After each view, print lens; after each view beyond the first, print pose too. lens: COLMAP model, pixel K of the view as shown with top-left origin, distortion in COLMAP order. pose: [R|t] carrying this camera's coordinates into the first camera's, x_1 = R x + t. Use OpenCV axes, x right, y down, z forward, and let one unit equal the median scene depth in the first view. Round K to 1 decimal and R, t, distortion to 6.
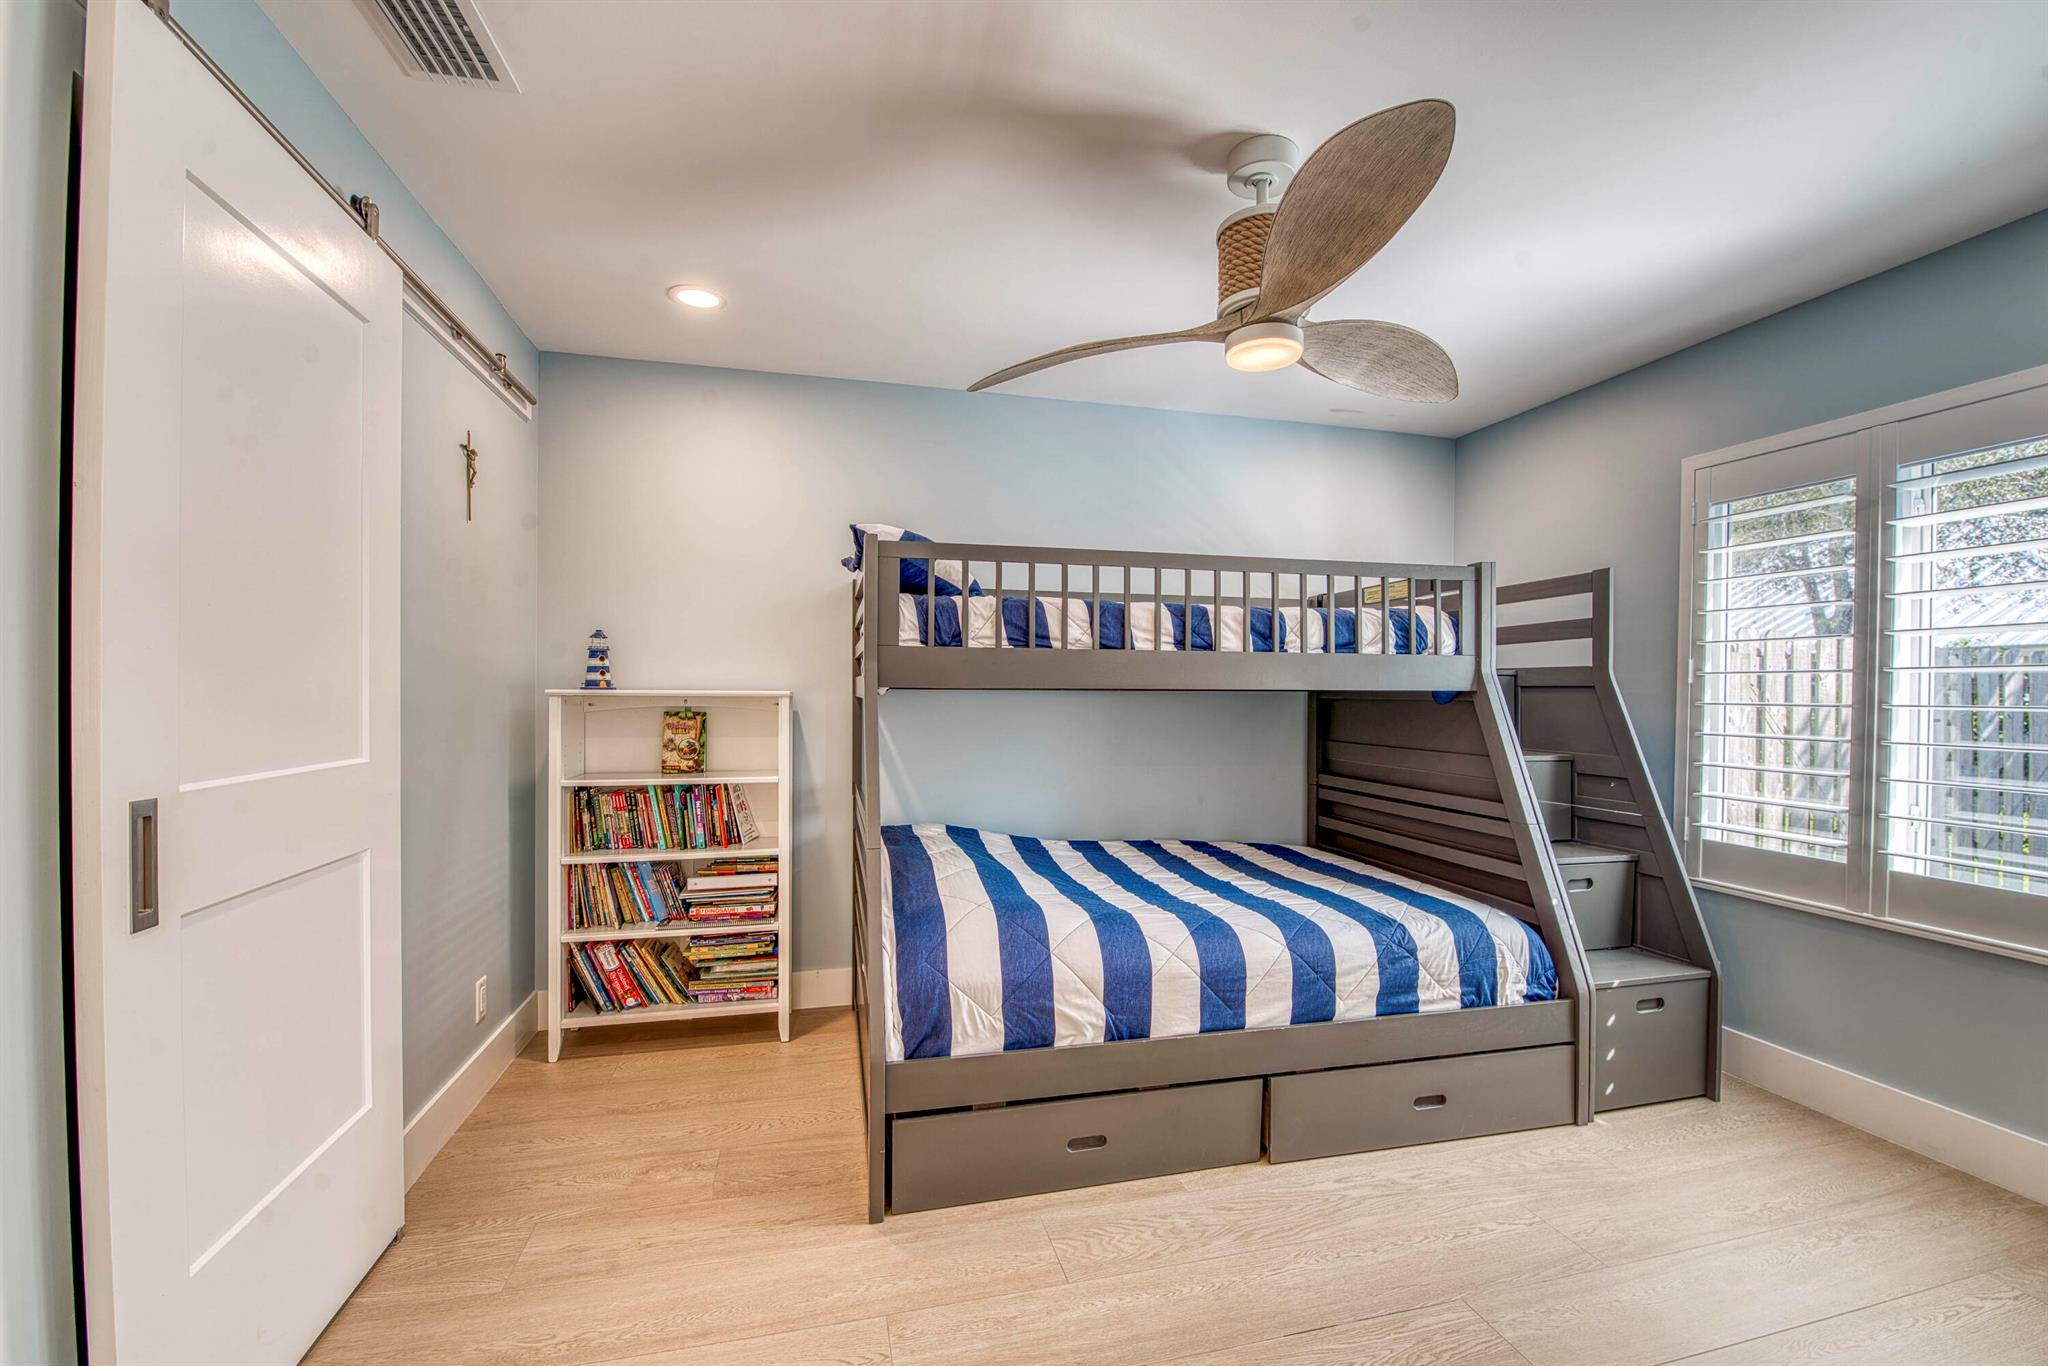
lens RADIAL K [[882.4, 0, 1046.5], [0, 882.4, 701.9], [0, 0, 1]] dist [0.002405, -0.011868]
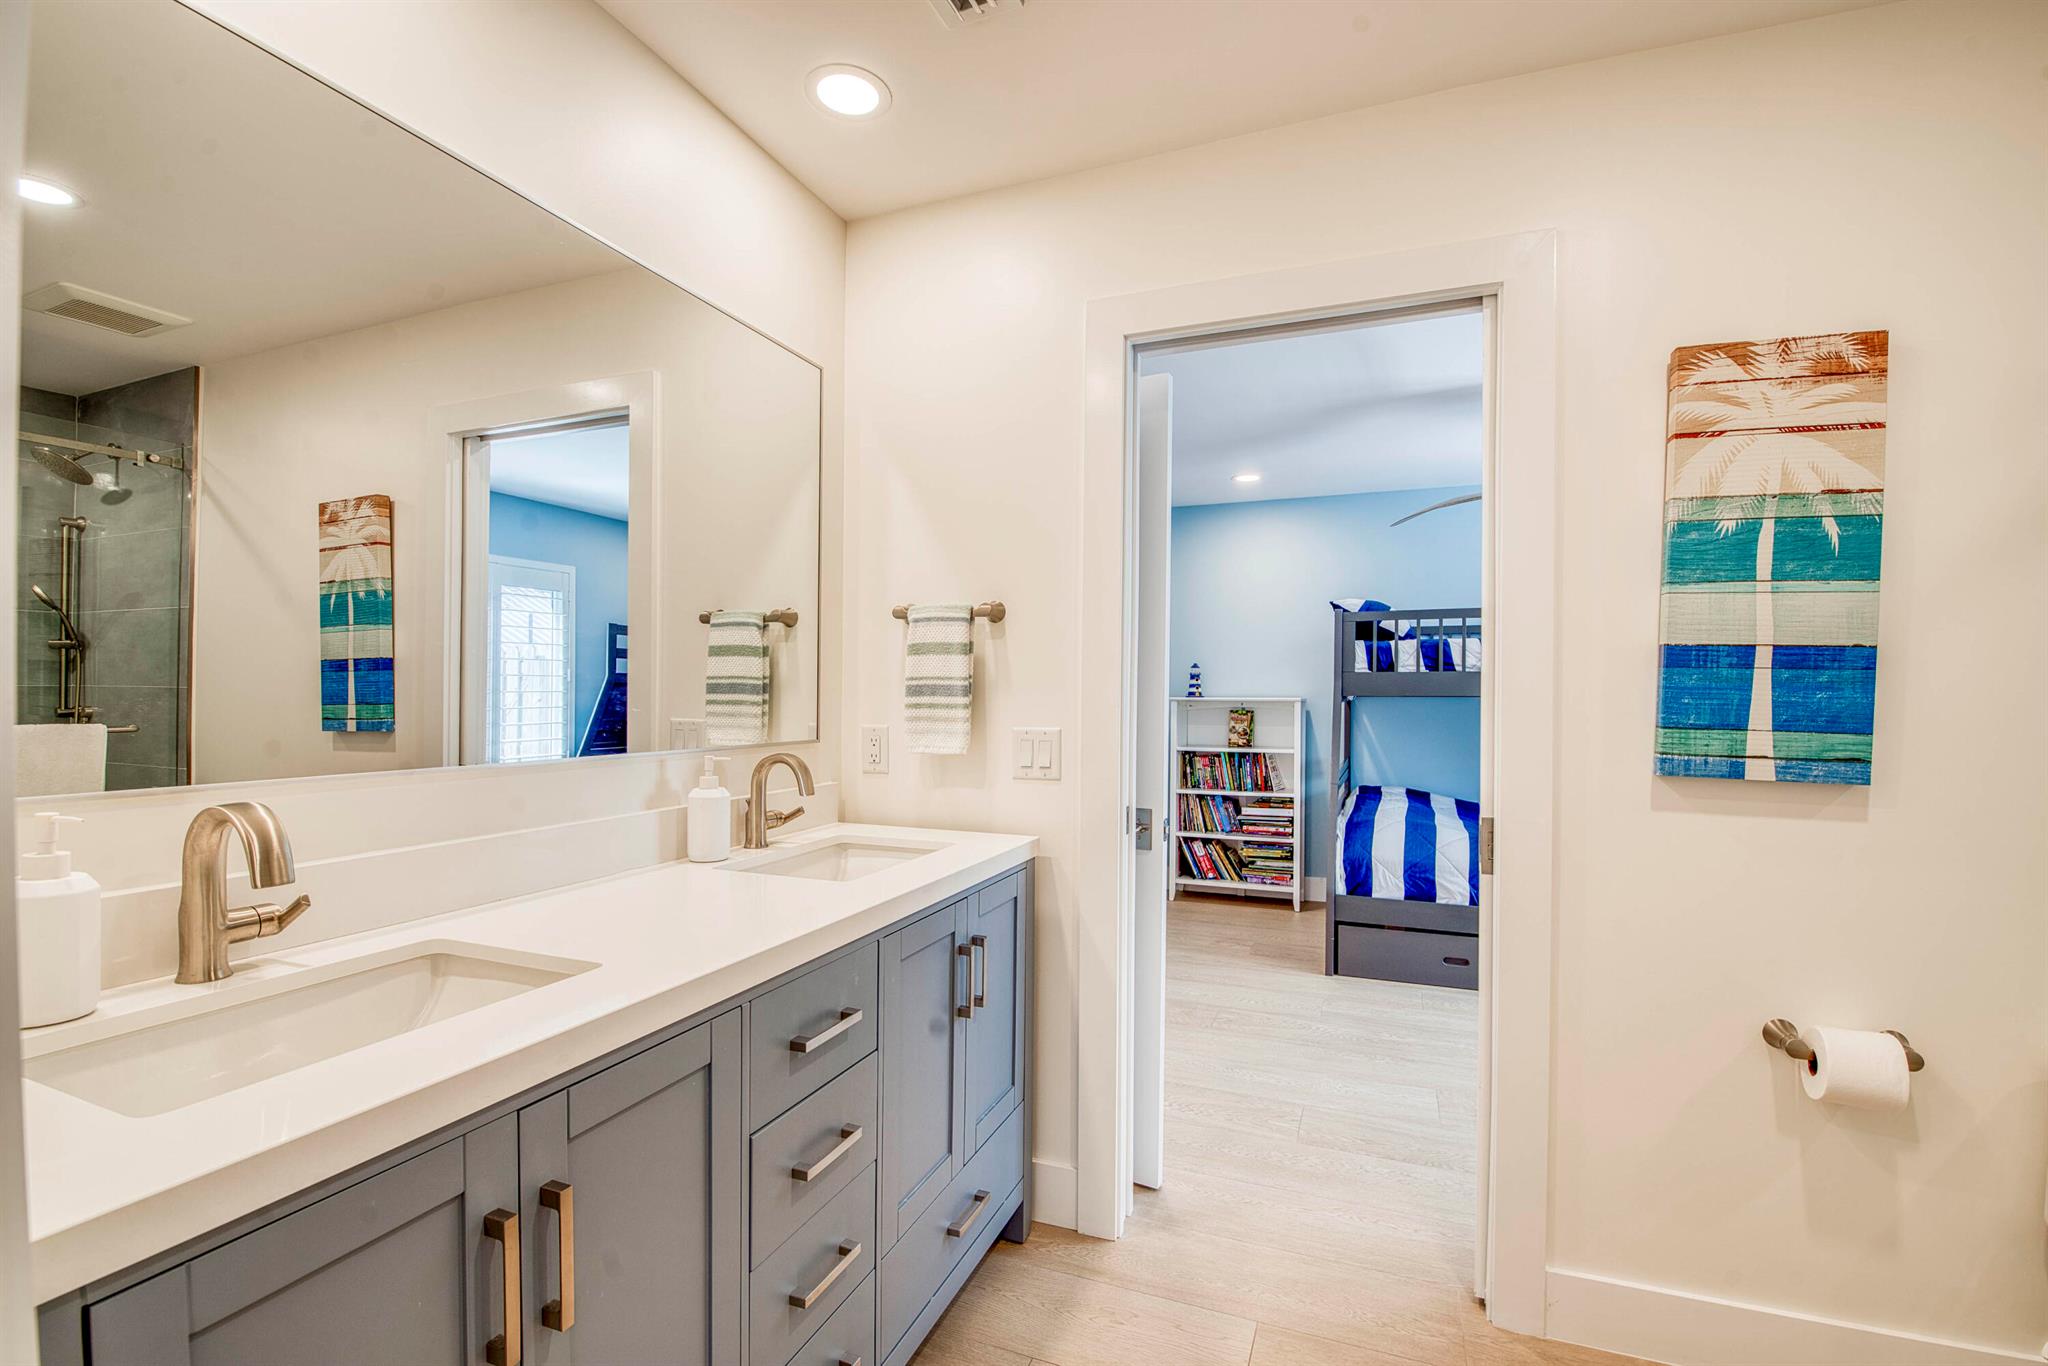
lens RADIAL K [[882.4, 0, 1046.5], [0, 882.4, 701.9], [0, 0, 1]] dist [0.002405, -0.011868]
pose [[0.811421, 0.002661, -0.584456, 0.288124], [-0.009753, 0.999912, -0.008988, 0.014131], [0.584381, 0.012993, 0.811375, -0.618098]]
